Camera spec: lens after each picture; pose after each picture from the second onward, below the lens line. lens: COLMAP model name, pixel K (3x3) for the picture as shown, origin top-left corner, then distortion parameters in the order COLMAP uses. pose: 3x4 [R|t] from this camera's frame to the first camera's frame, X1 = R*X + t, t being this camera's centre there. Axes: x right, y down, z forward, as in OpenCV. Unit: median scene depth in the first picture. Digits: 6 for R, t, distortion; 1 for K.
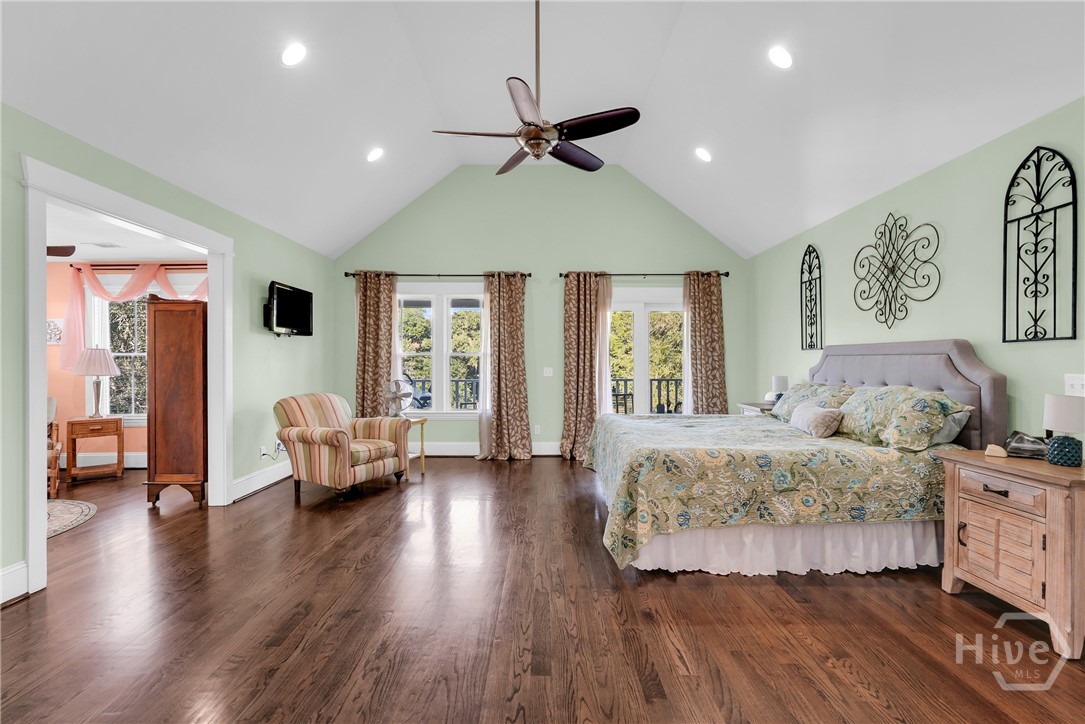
lens RADIAL K [[483.0, 0, 542.5], [0, 483.0, 362.0], [0, 0, 1]] dist [-0.001305, 0.001132]
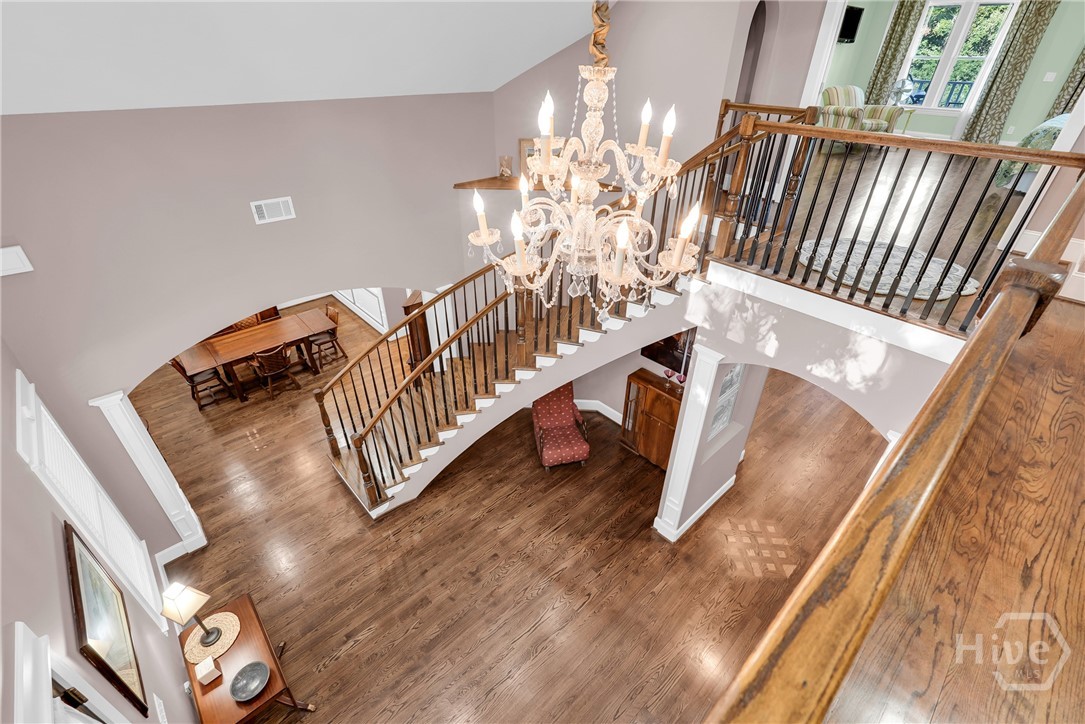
lens RADIAL K [[483.0, 0, 542.5], [0, 483.0, 362.0], [0, 0, 1]] dist [-0.001305, 0.001132]
pose [[0.671848, 0.411160, -0.616090, 0.200122], [-0.015294, 0.839303, 0.543448, -0.019557], [0.740531, -0.355692, 0.570172, -0.872825]]
